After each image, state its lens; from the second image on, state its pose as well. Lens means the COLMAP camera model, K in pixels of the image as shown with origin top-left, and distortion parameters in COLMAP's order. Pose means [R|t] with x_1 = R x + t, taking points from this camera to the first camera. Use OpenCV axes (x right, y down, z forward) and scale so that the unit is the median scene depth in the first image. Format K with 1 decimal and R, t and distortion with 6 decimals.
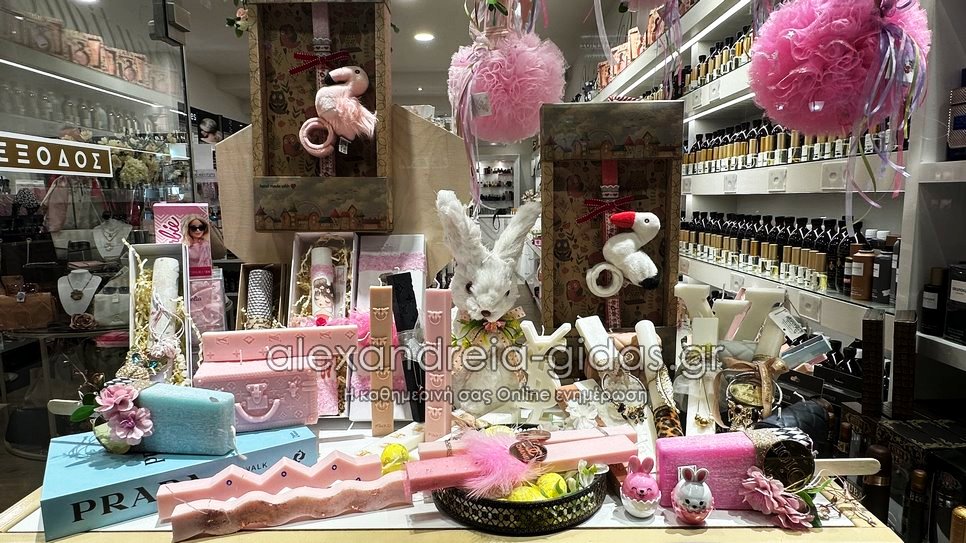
lens RADIAL K [[594.8, 0, 482.9], [0, 594.8, 276.4], [0, 0, 1]] dist [-0.004843, -0.000035]
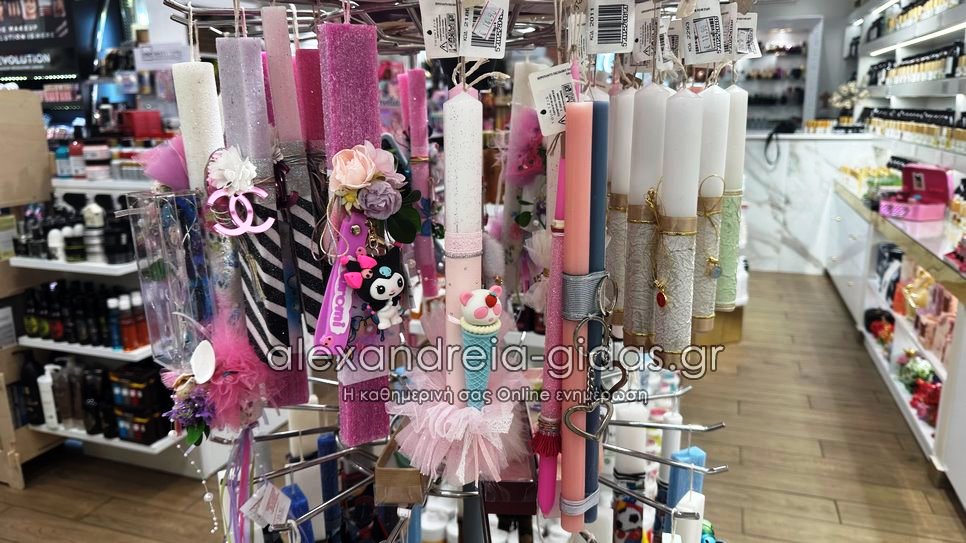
lens RADIAL K [[698.2, 0, 483.6], [0, 698.2, 270.8], [0, 0, 1]] dist [-0.007332, -0.001786]
pose [[0.945692, 0.073151, -0.316727, -0.143115], [-0.038609, 0.992730, 0.114002, -0.478055], [0.322764, -0.095582, 0.941641, 3.627266]]
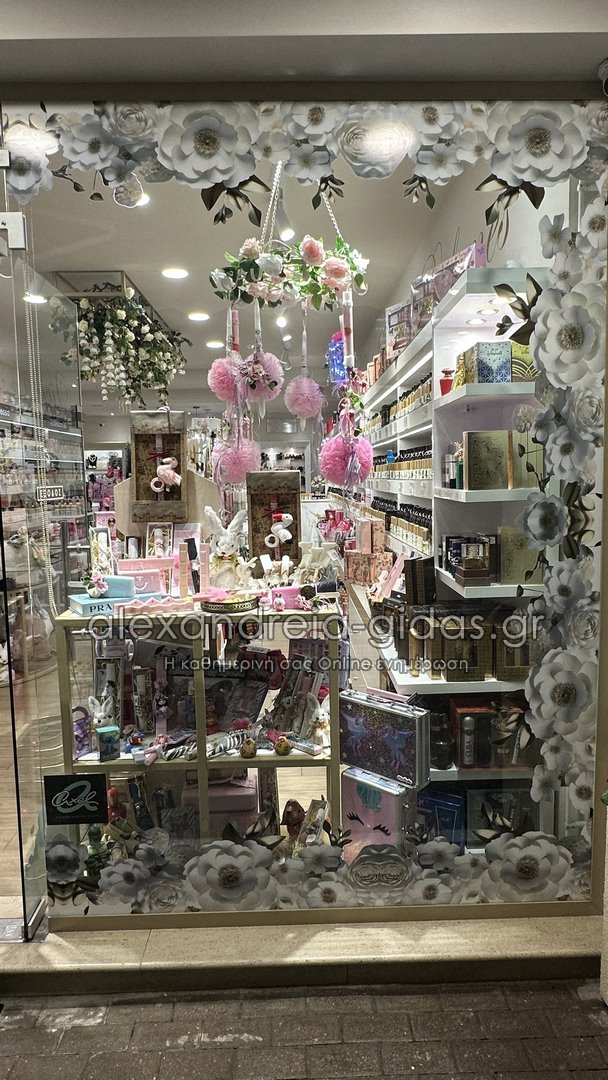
lens RADIAL K [[665.0, 0, 303.5], [0, 665.0, 542.2], [0, 0, 1]] dist [-0.004843, -0.000035]
pose [[0.999723, -0.007635, 0.022253, 0.275868], [0.008359, 0.999434, -0.032586, 0.105685], [-0.021991, 0.032763, 0.999221, -1.823888]]
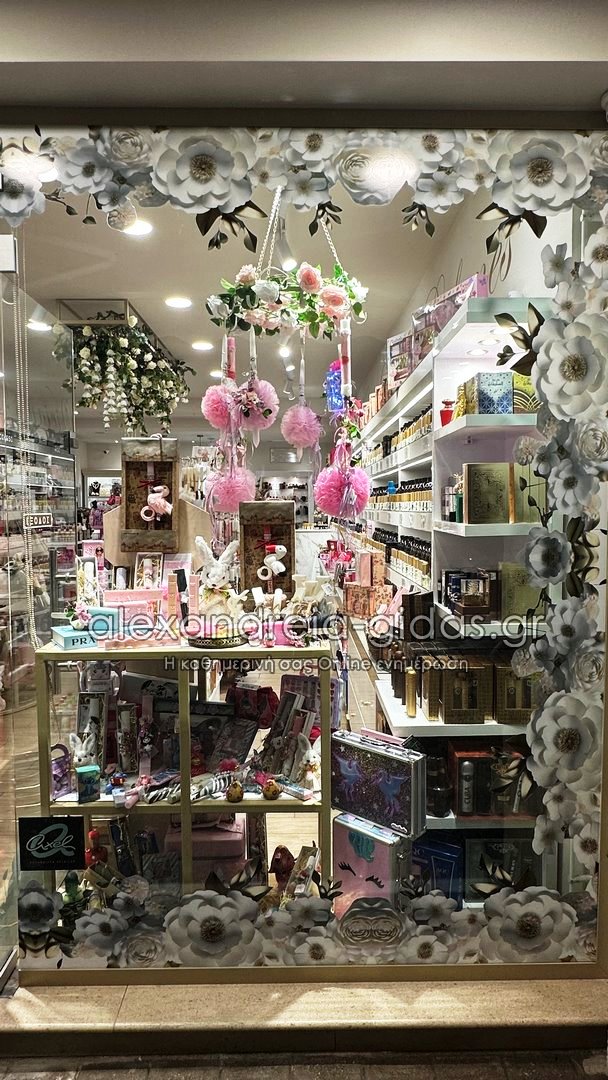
lens RADIAL K [[665.0, 0, 303.5], [0, 665.0, 543.7], [0, 0, 1]] dist [-0.004843, -0.000035]
pose [[0.999837, 0.007929, 0.016216, 0.319064], [-0.006702, 0.997208, -0.074374, 0.087983], [-0.016761, 0.074253, 0.997099, -1.732612]]
